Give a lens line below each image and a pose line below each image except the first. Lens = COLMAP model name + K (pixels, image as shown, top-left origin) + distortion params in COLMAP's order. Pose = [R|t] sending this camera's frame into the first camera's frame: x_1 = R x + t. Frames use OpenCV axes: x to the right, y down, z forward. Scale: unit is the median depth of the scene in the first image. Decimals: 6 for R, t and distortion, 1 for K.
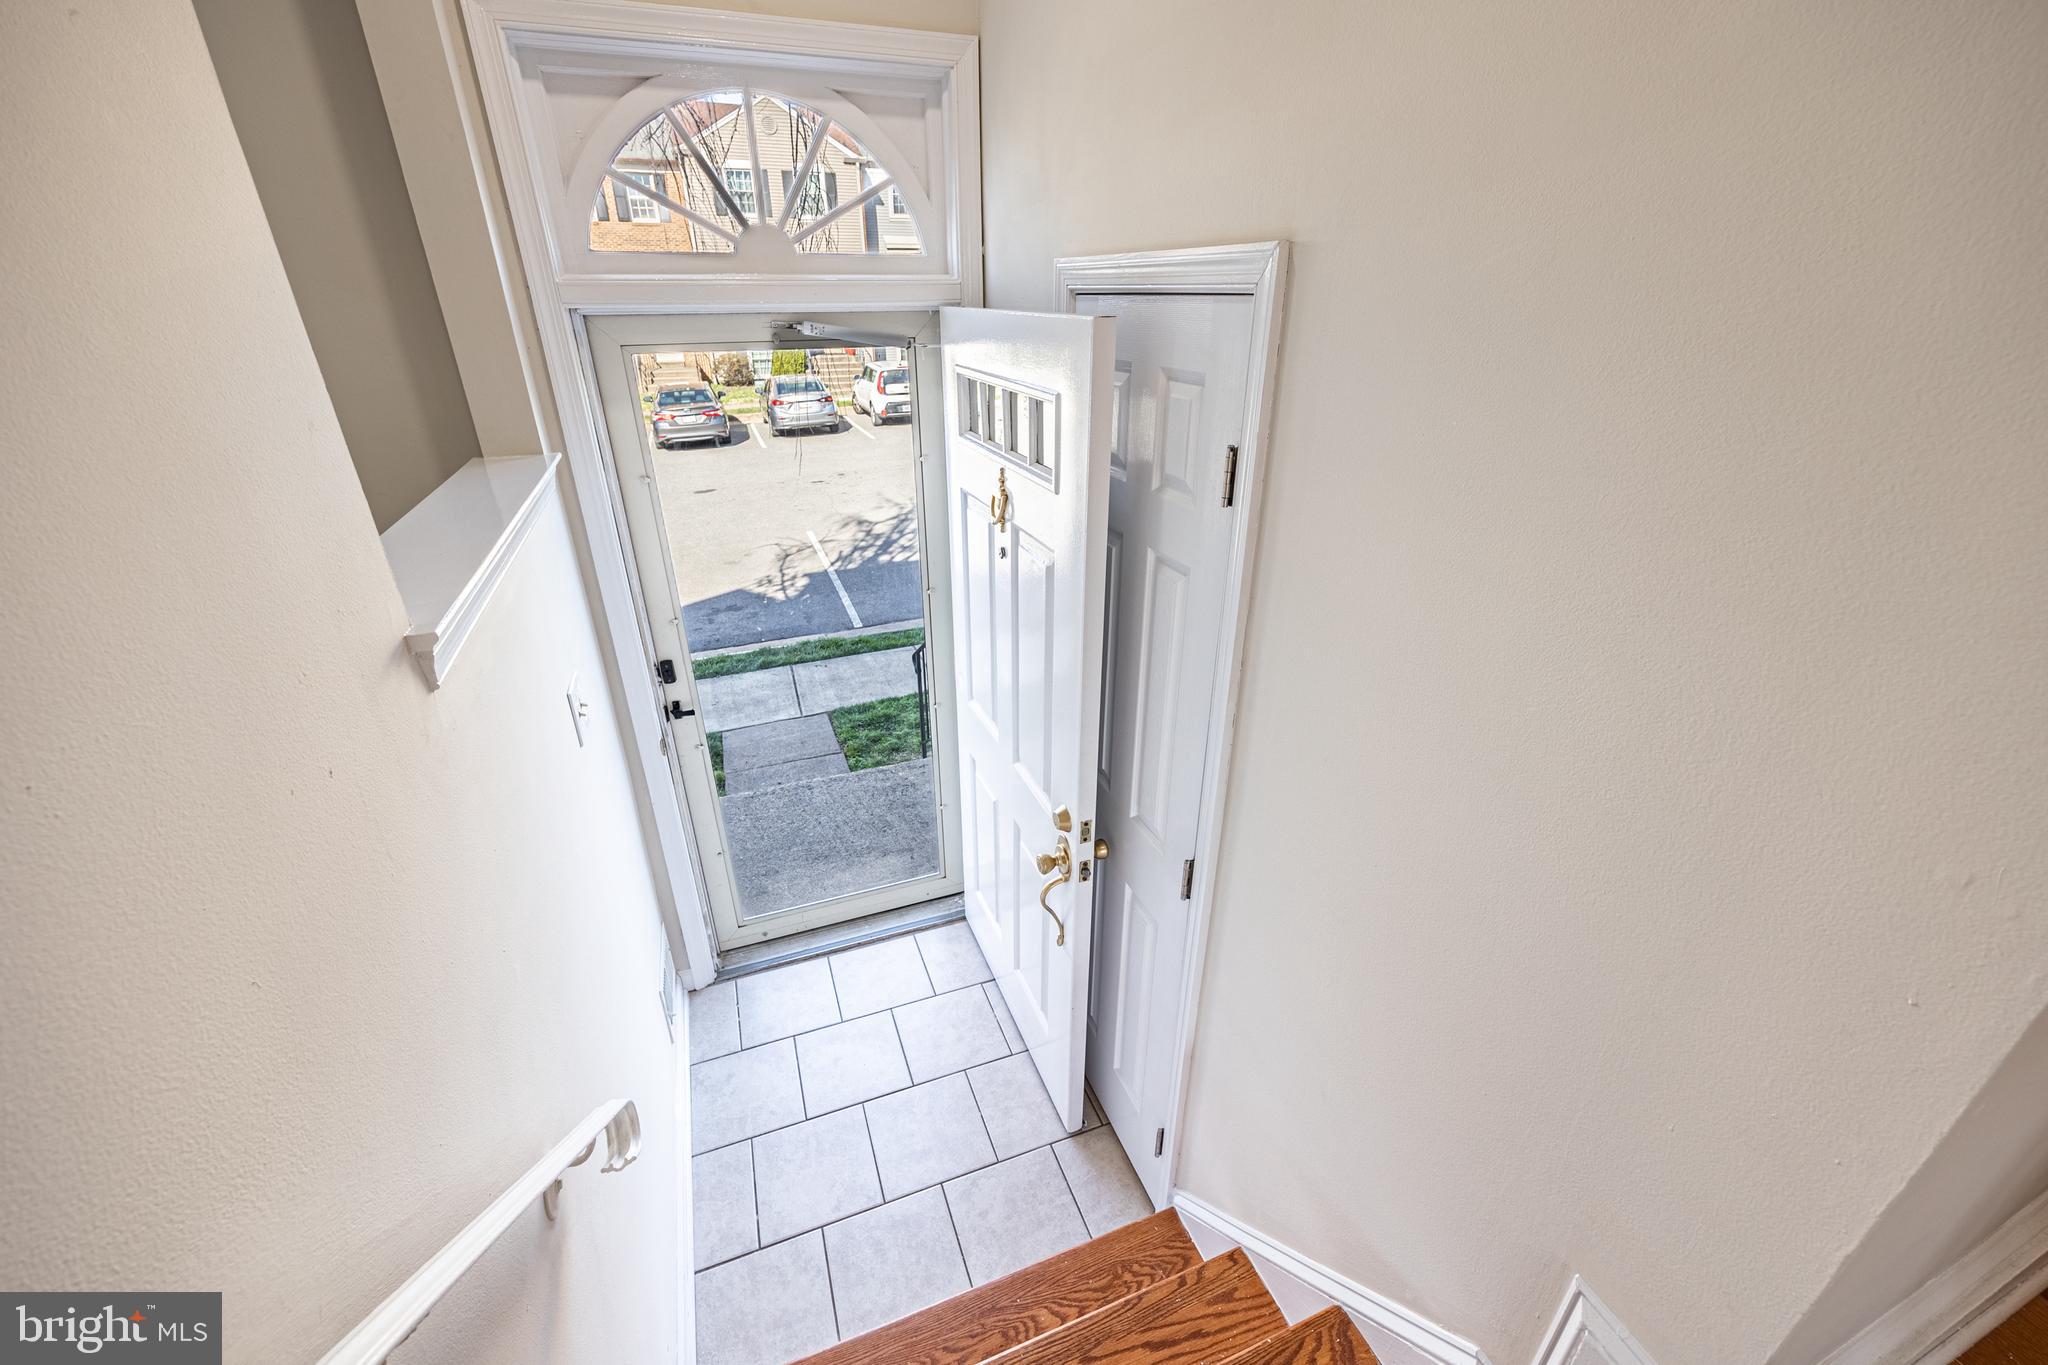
lens RADIAL K [[817.1, 0, 1026.1], [0, 817.1, 677.2], [0, 0, 1]] dist [-0.002279, -0.000187]
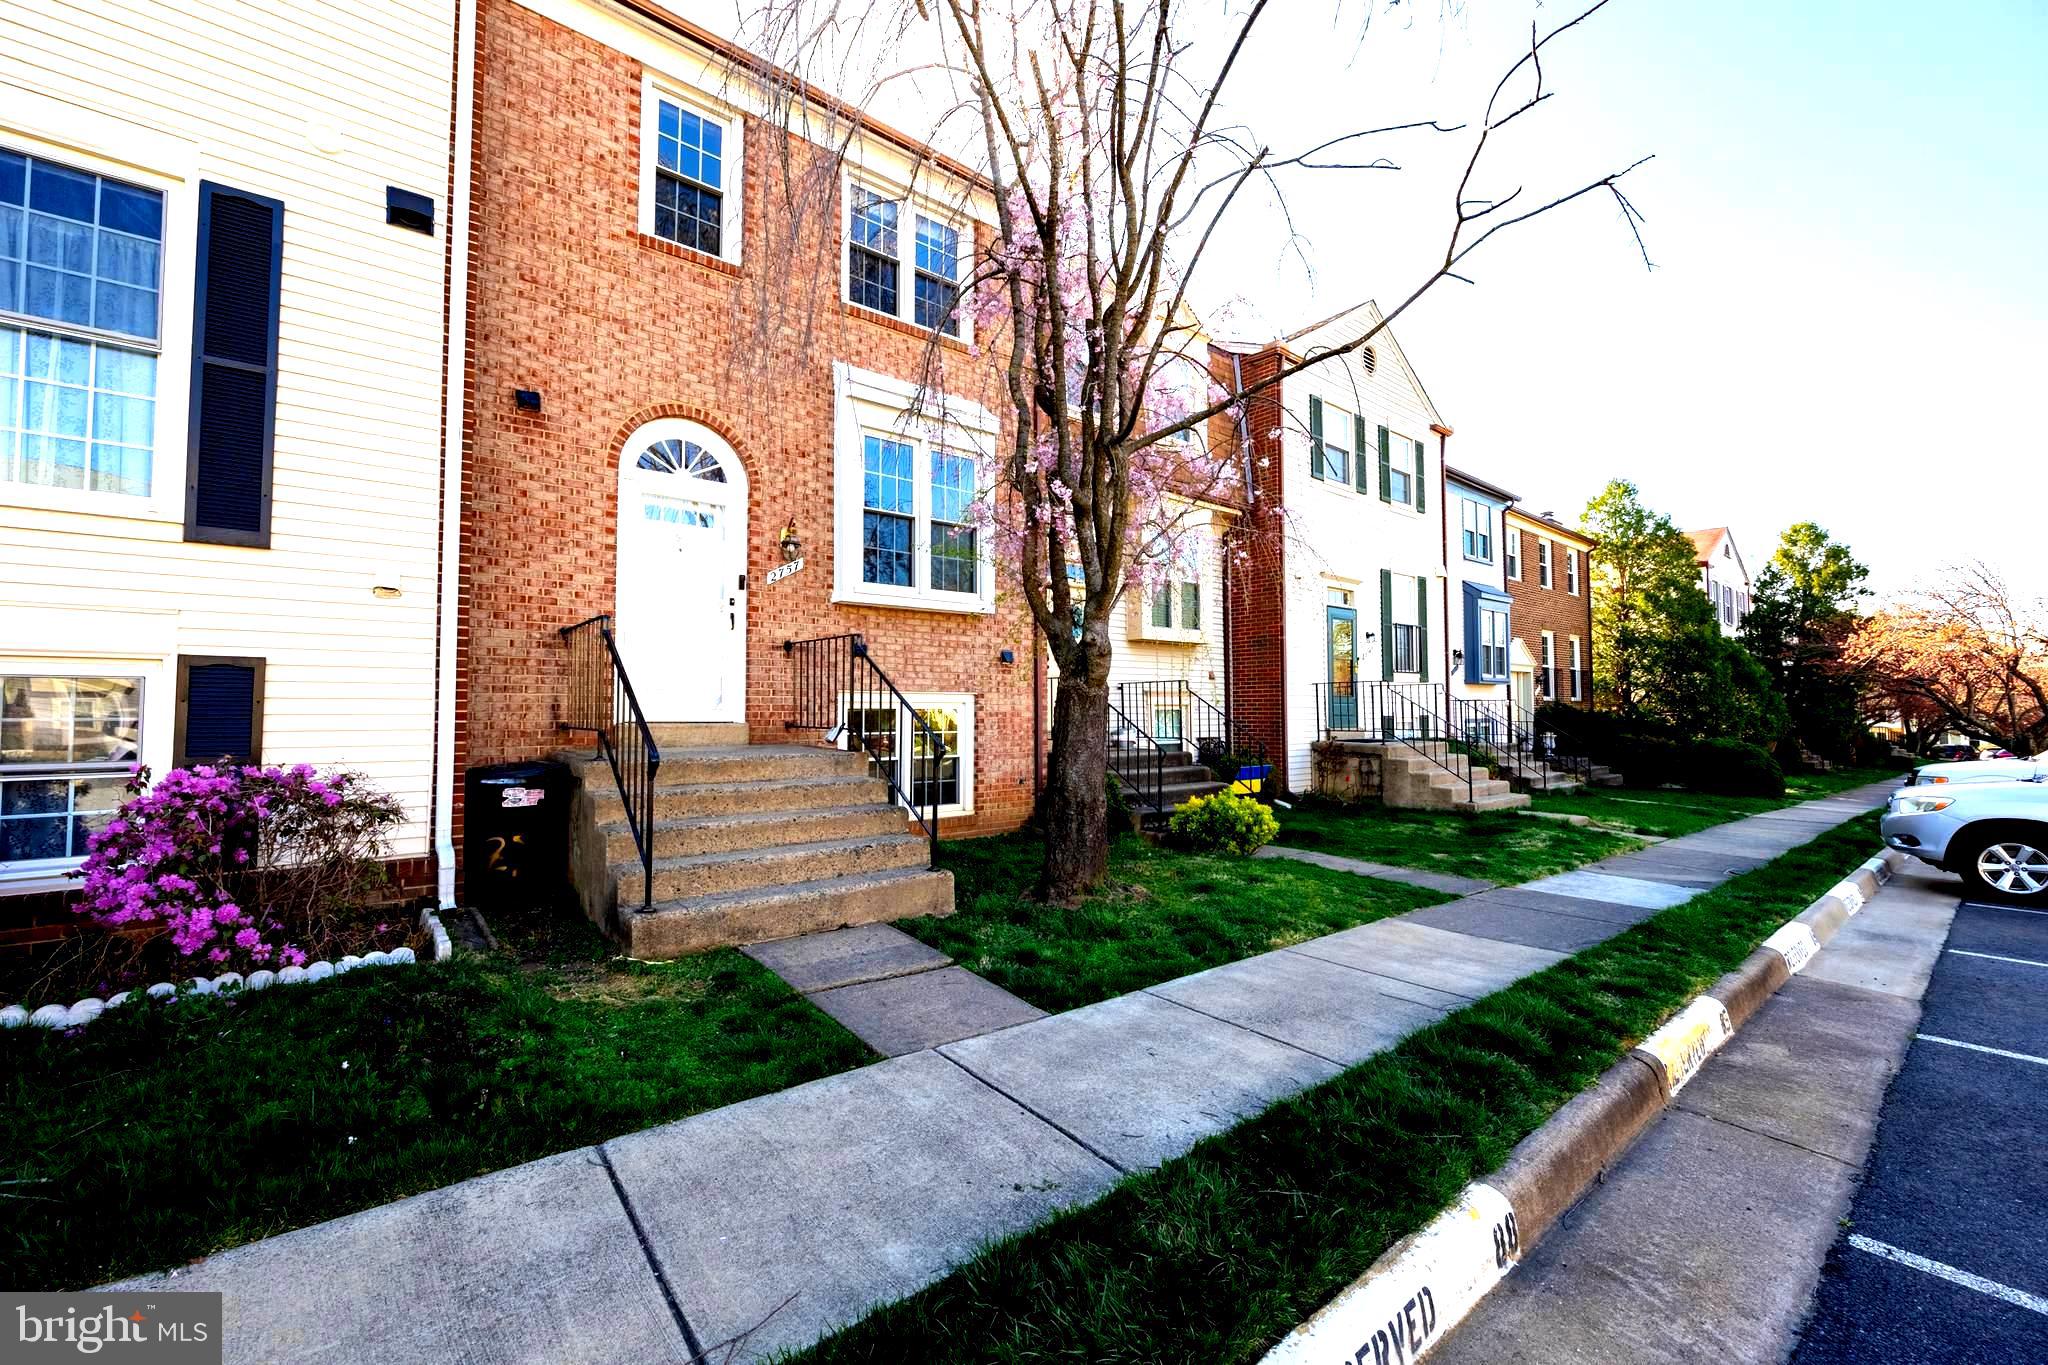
lens RADIAL K [[817.1, 0, 1031.1], [0, 817.1, 675.5], [0, 0, 1]] dist [-0.002279, -0.000187]
pose [[-0.952196, -0.015969, -0.305070, -0.118521], [-0.132003, 0.922099, 0.363743, -0.222979], [0.275496, 0.386625, -0.880127, 0.900735]]
